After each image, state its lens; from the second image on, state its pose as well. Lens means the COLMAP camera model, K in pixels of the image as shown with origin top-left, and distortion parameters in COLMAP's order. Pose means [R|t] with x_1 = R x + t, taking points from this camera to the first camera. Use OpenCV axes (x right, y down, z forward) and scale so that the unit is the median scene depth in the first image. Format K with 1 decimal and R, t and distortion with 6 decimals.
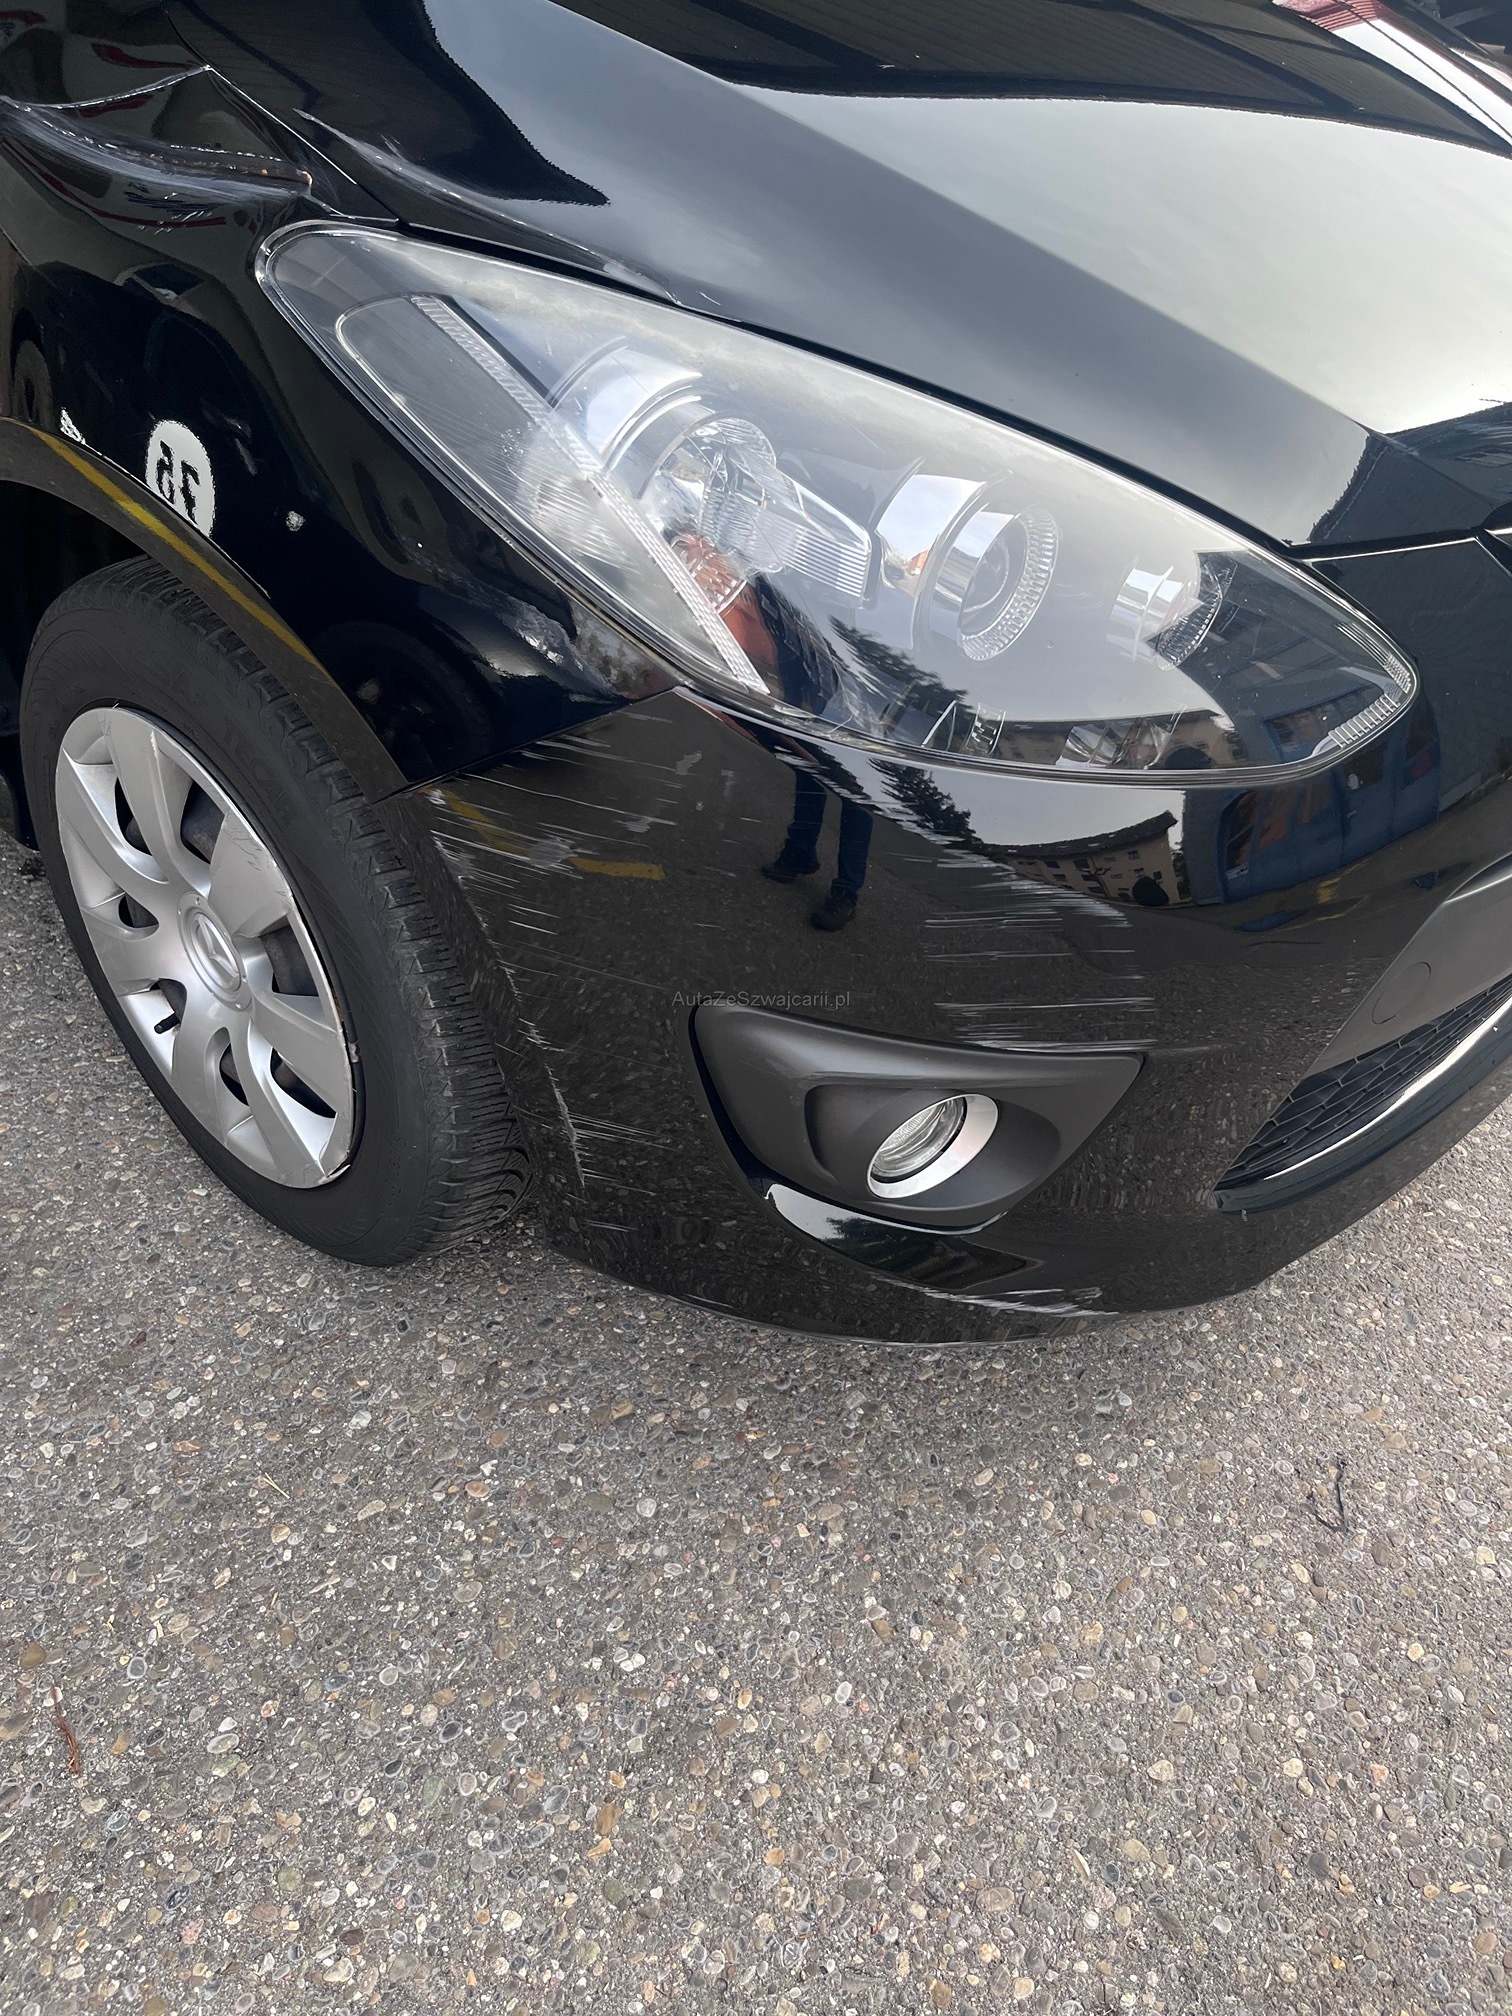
lens RADIAL K [[1522.3, 0, 744.2], [0, 1522.3, 1021.1], [0, 0, 1]] dist [0.048366, -0.077119]
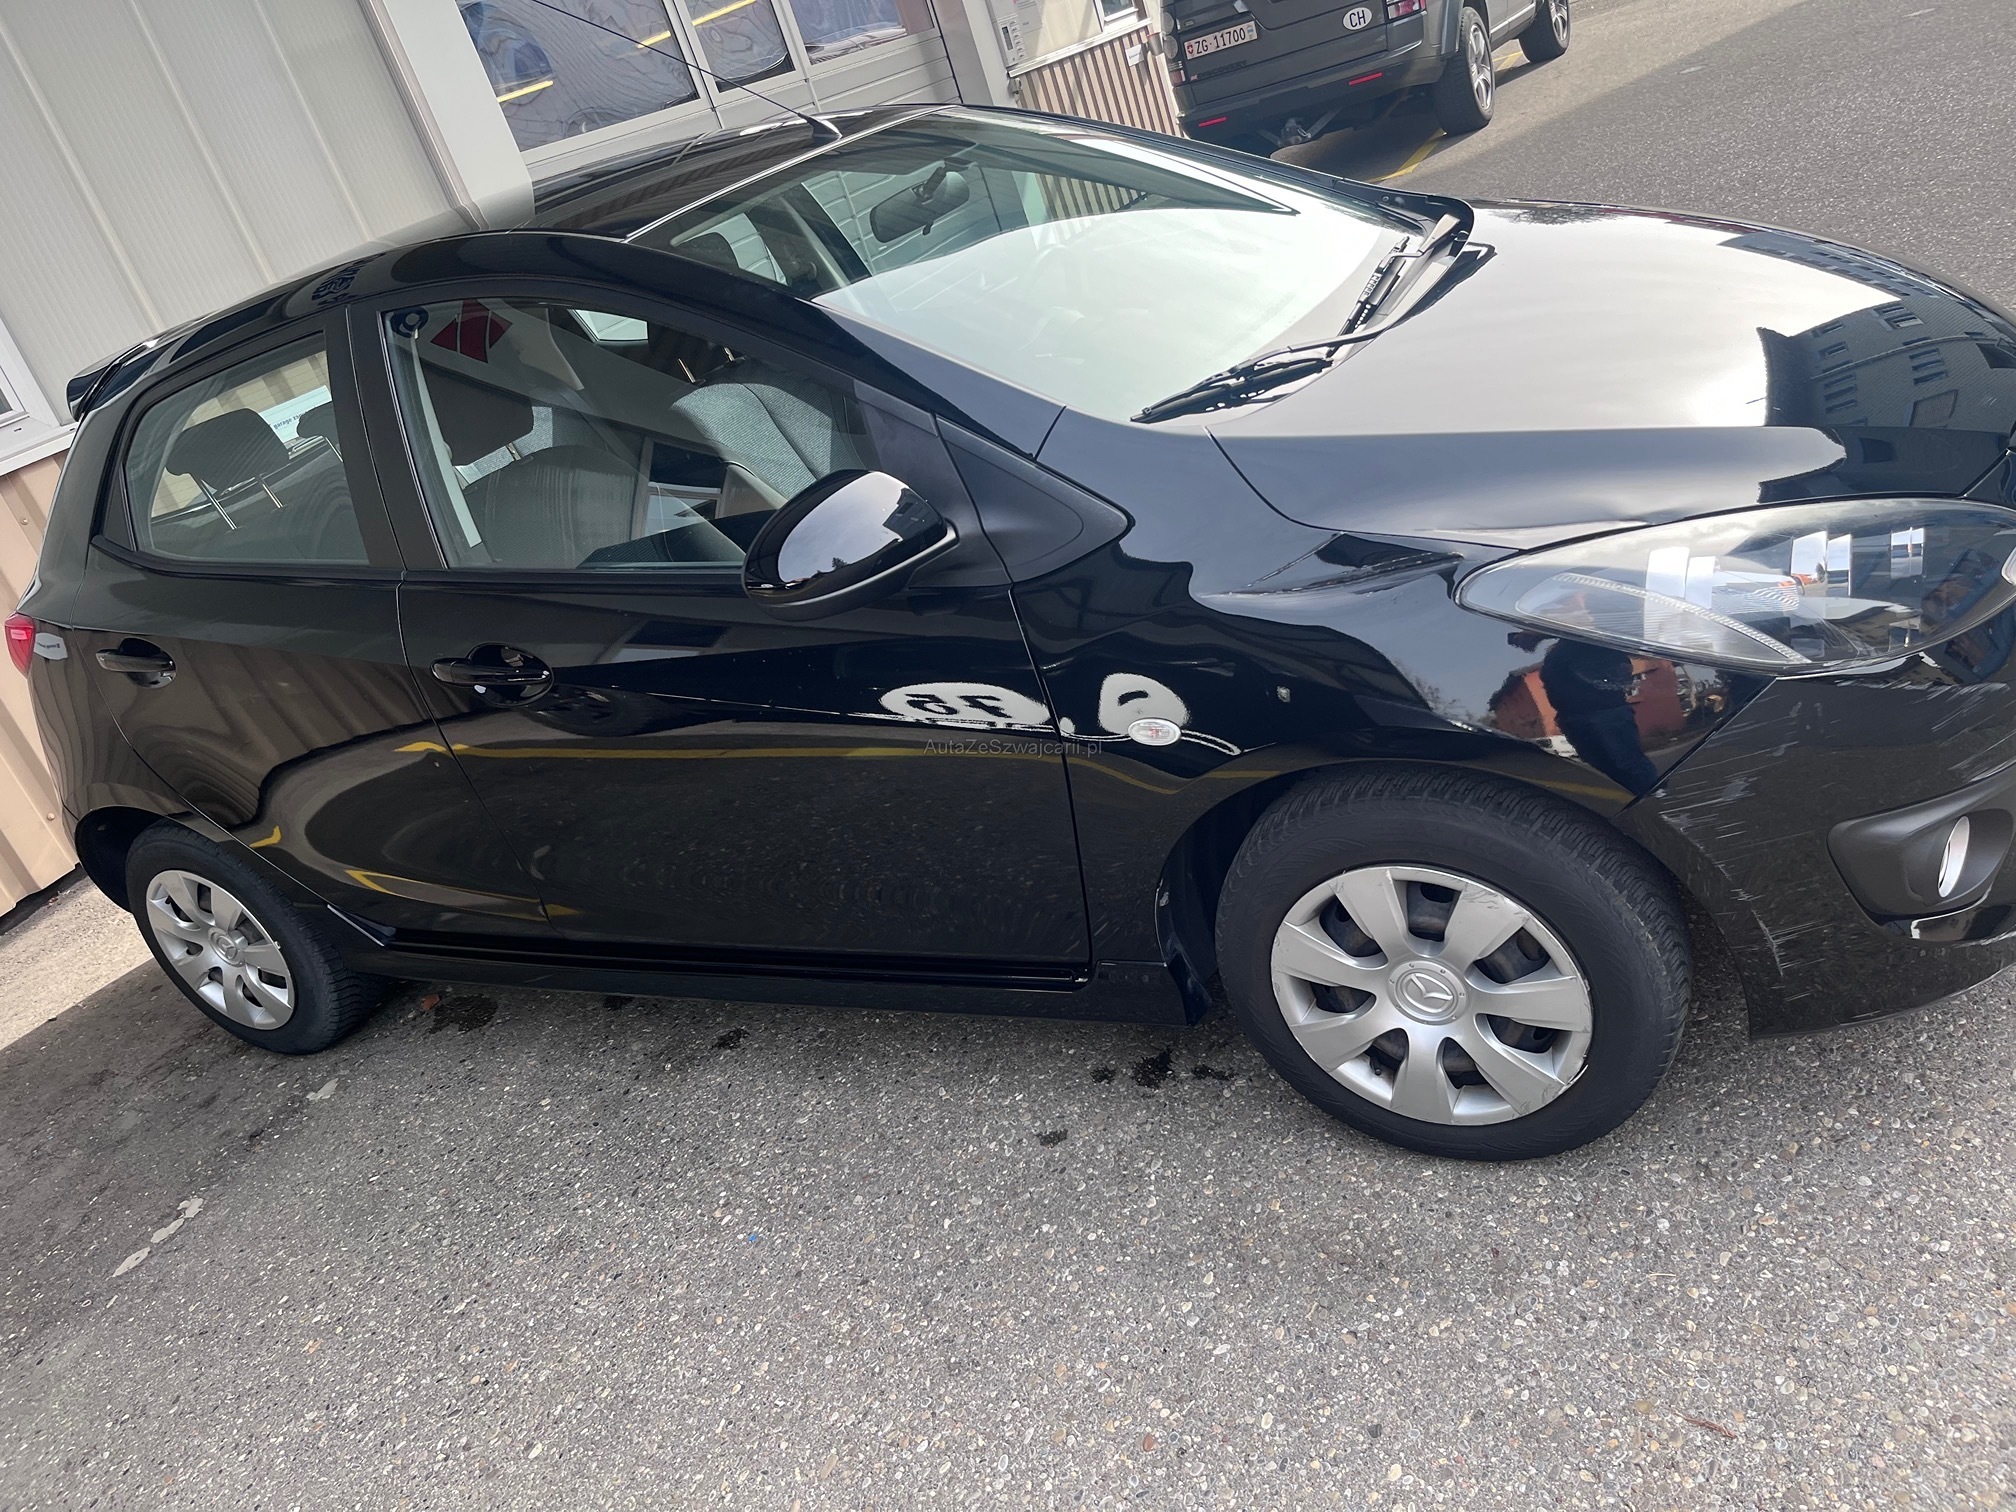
lens RADIAL K [[1522.3, 0, 1005.0], [0, 1522.3, 758.1], [0, 0, 1]] dist [0.048366, -0.077119]
pose [[0.893335, -0.438036, 0.100390, -0.843072], [0.448804, 0.858194, -0.249154, -0.057621], [0.022984, 0.267633, 0.963247, -0.664095]]
